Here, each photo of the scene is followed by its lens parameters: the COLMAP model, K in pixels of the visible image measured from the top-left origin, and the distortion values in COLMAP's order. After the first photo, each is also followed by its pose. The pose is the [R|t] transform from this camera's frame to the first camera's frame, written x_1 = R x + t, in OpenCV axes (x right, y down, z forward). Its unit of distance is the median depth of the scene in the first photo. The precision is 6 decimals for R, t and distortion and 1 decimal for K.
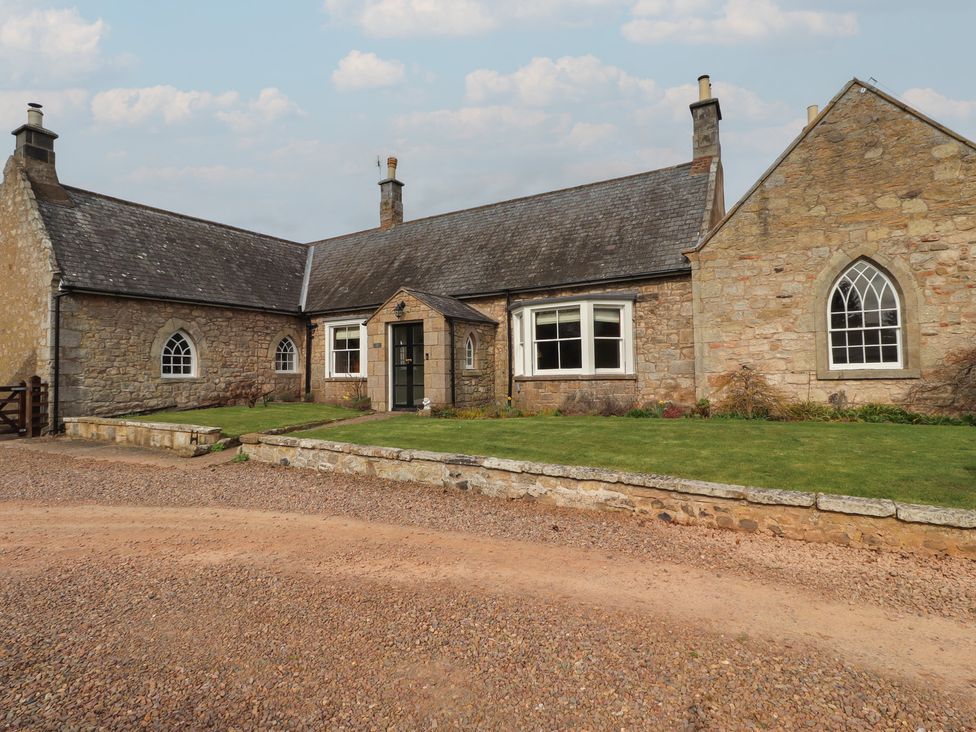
lens RADIAL K [[514.7, 0, 494.2], [0, 514.7, 362.2], [0, 0, 1]] dist [0.002224, 0.000629]
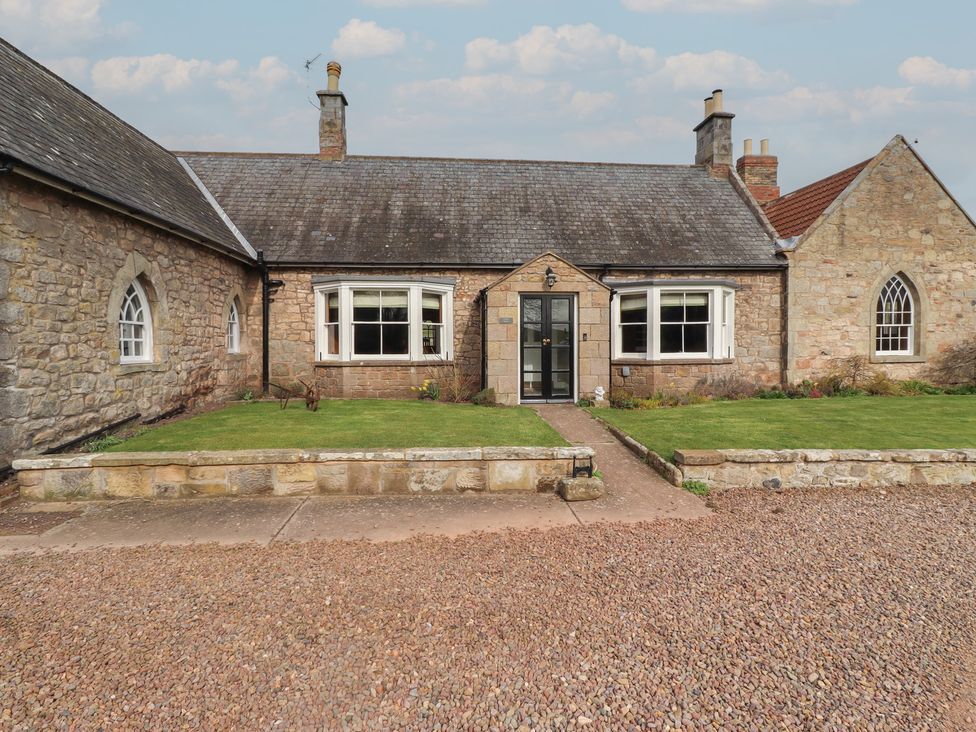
lens RADIAL K [[514.7, 0, 492.4], [0, 514.7, 358.7], [0, 0, 1]] dist [0.002224, 0.000629]
pose [[0.813433, -0.003016, 0.581651, -0.753577], [-0.021148, 0.999172, 0.034757, -0.001826], [-0.581274, -0.040573, 0.812696, 0.414060]]
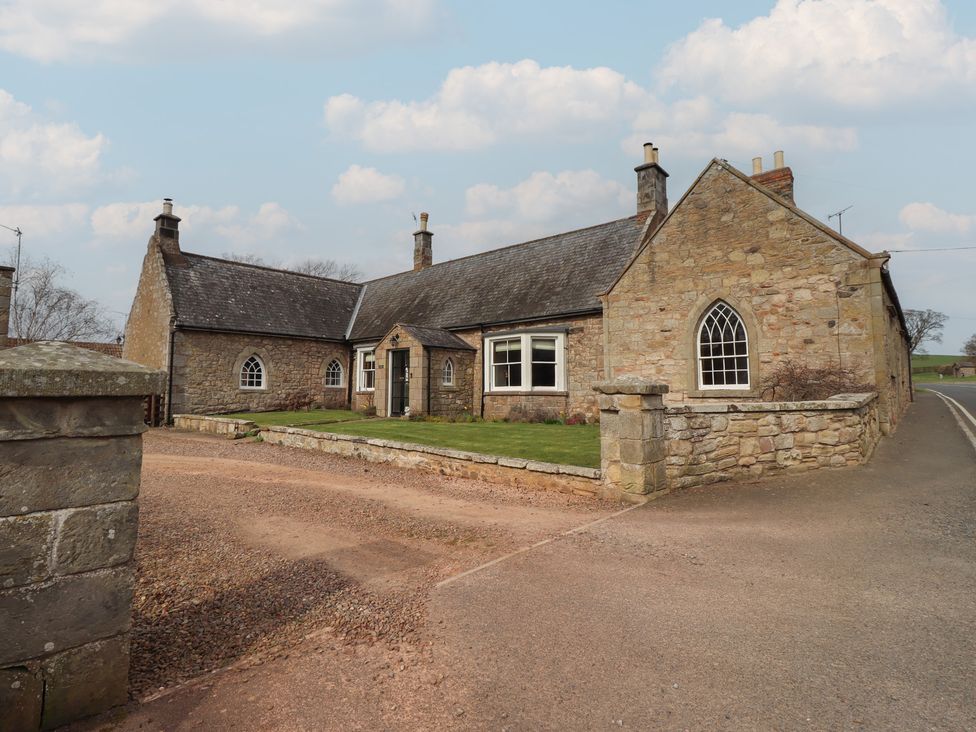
lens RADIAL K [[514.7, 0, 490.4], [0, 514.7, 364.3], [0, 0, 1]] dist [0.002224, 0.000629]
pose [[0.980252, 0.006115, -0.197656, 0.337079], [-0.012665, 0.999411, -0.031892, -0.000289], [0.197344, 0.033766, 0.979753, -0.263033]]
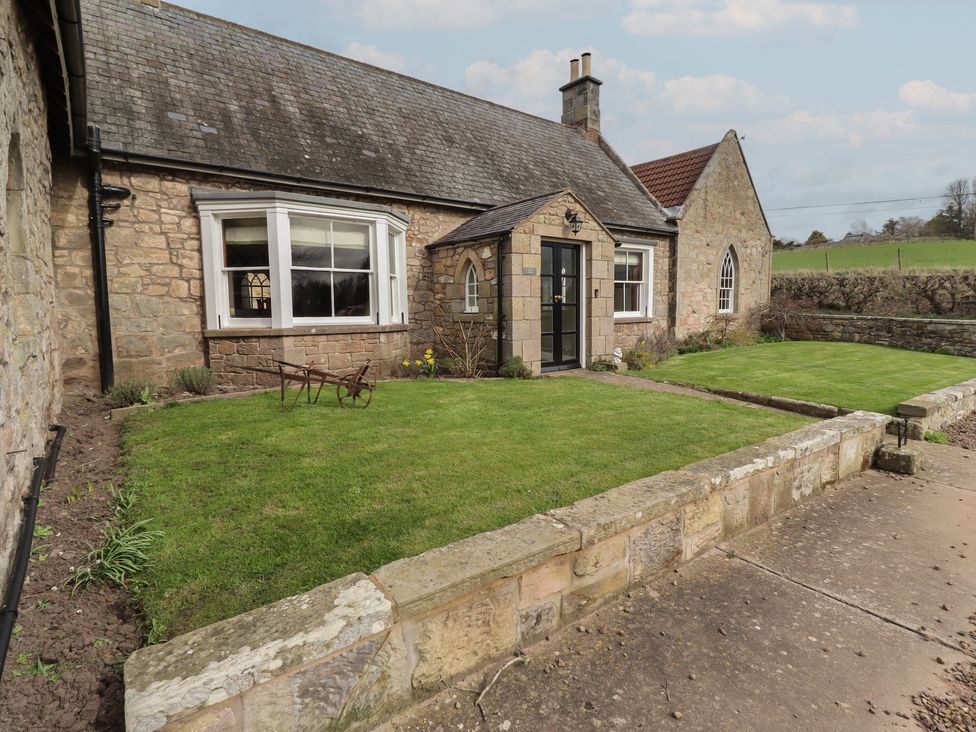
lens RADIAL K [[514.7, 0, 496.1], [0, 514.7, 356.0], [0, 0, 1]] dist [0.002224, 0.000629]
pose [[0.360845, -0.071183, 0.929905, -0.897618], [-0.013821, 0.996565, 0.081649, 0.021072], [-0.932523, -0.042315, 0.358622, 0.881804]]
